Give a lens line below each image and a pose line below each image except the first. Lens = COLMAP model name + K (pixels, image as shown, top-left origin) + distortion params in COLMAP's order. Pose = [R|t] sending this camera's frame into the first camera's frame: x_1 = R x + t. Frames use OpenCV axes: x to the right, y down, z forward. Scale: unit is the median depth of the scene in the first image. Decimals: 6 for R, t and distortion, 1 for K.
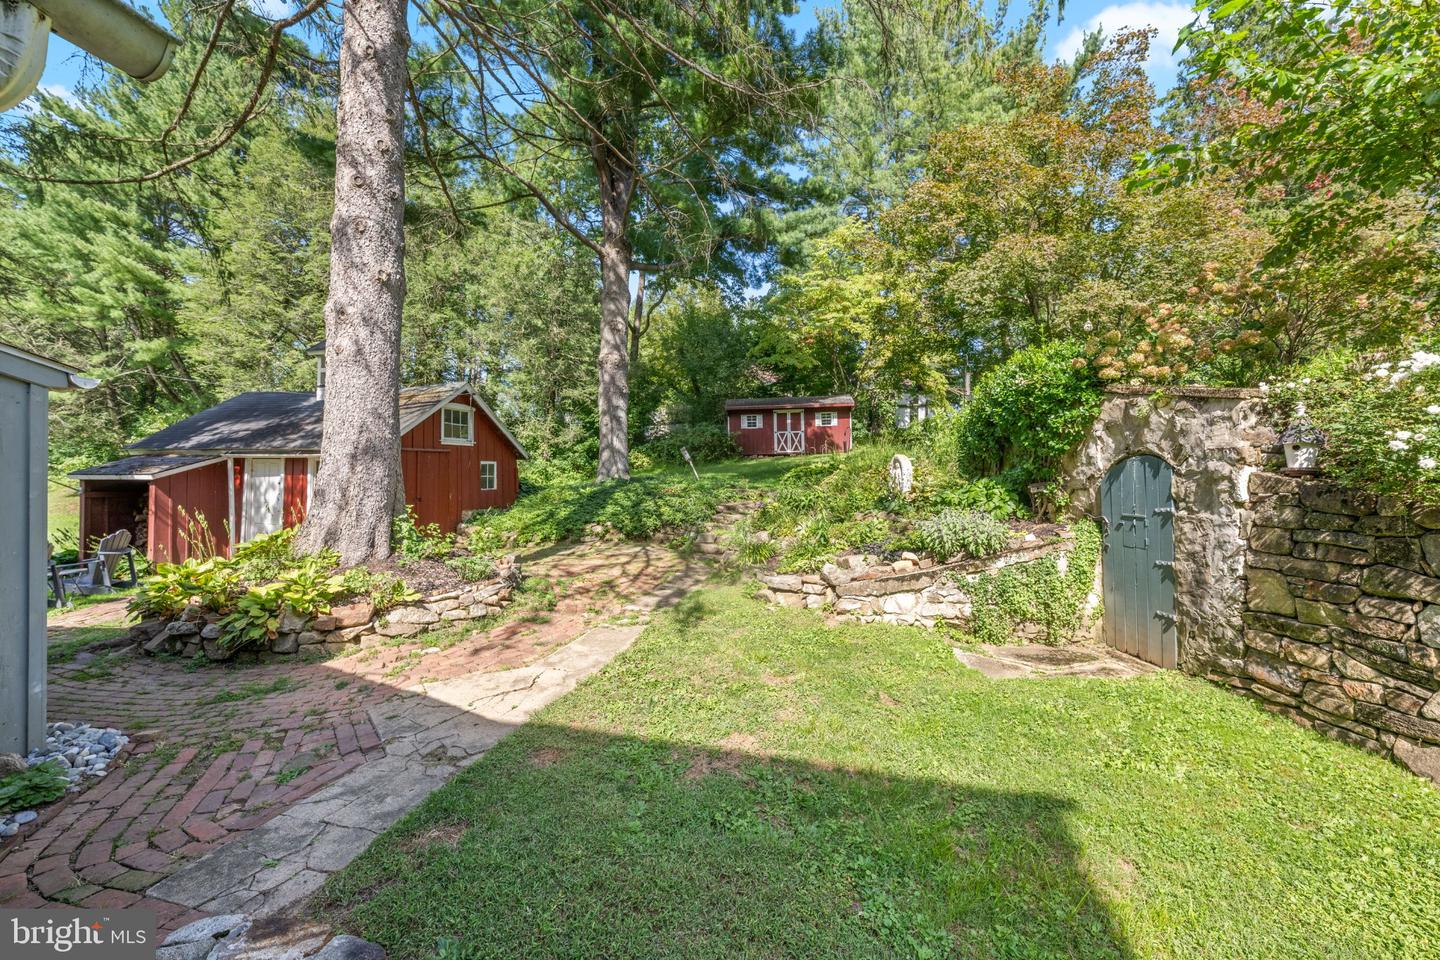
lens RADIAL K [[577.3, 0, 722.7], [0, 577.3, 482.8], [0, 0, 1]] dist [-0.002900, -0.001103]
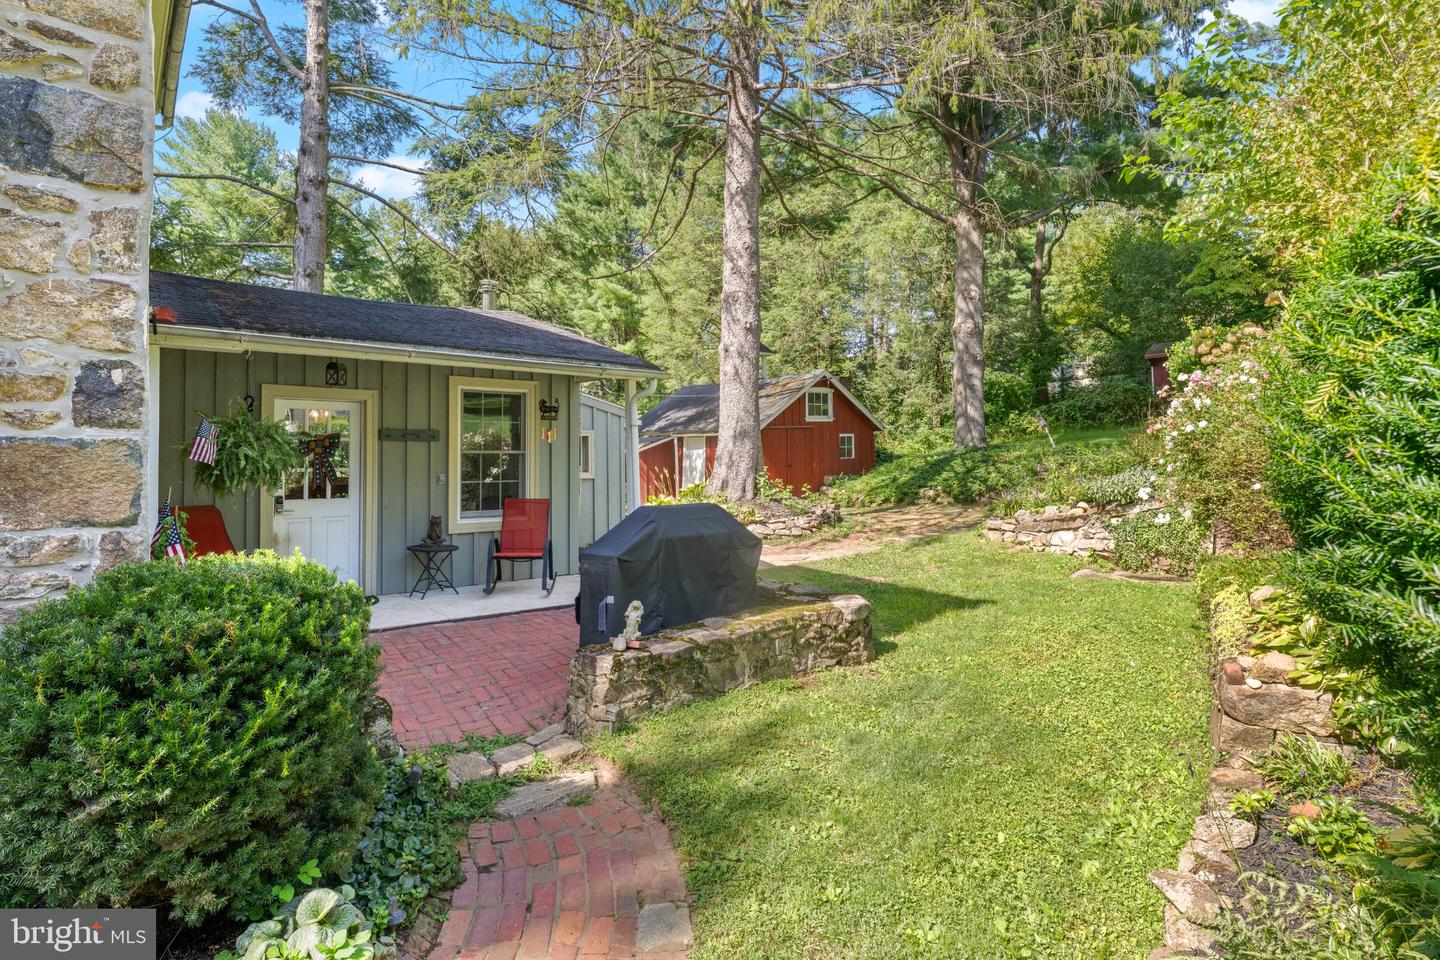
lens RADIAL K [[707.4, 0, 719.9], [0, 707.4, 471.4], [0, 0, 1]] dist [-0.000648, -0.000056]
pose [[0.800415, 0.005040, -0.599425, 0.283504], [0.010973, 0.999674, 0.023058, 0.003273], [0.599345, -0.025033, 0.800099, -0.339249]]
